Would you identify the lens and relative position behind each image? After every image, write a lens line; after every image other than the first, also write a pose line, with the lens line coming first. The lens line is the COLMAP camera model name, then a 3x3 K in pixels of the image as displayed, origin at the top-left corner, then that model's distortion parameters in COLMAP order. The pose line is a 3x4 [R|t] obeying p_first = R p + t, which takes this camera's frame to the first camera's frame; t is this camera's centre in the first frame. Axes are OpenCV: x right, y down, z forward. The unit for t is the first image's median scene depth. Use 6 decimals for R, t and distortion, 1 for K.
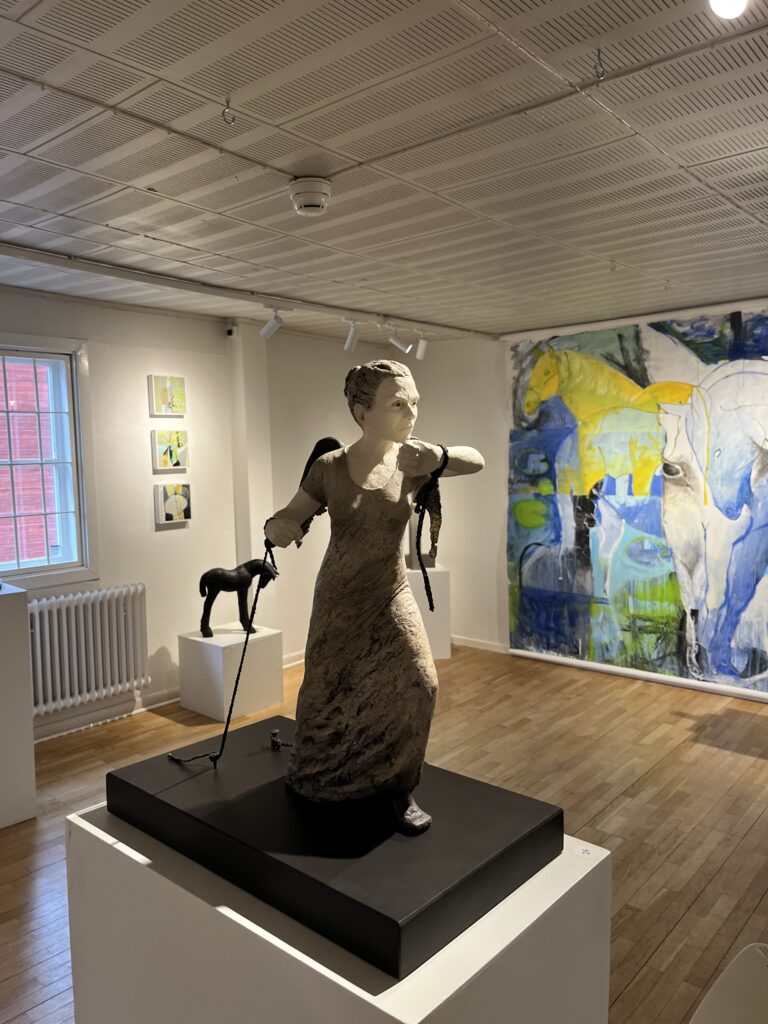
lens RADIAL K [[772.7, 0, 383.1], [0, 772.7, 515.8], [0, 0, 1]] dist [0.003698, -0.000289]
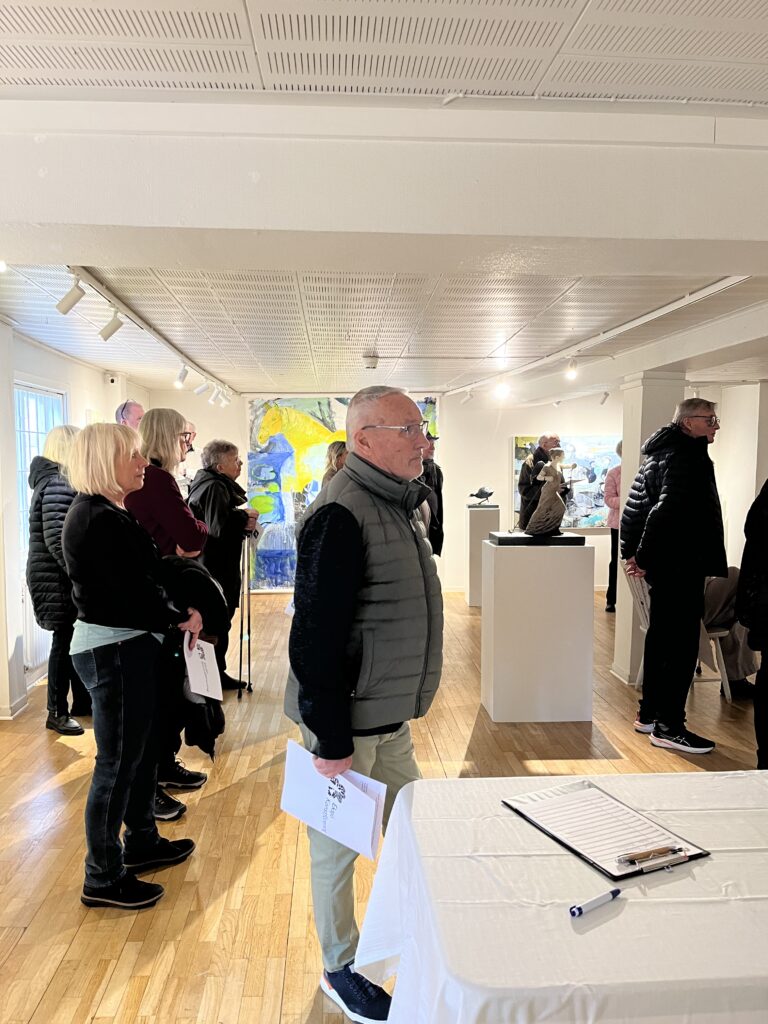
lens RADIAL K [[772.7, 0, 383.4], [0, 772.7, 511.9], [0, 0, 1]] dist [0.003698, -0.000289]
pose [[0.711681, -0.027508, 0.701964, -0.789676], [0.044980, 0.998967, -0.006457, 0.036124], [-0.701061, 0.036170, 0.712184, -0.346126]]
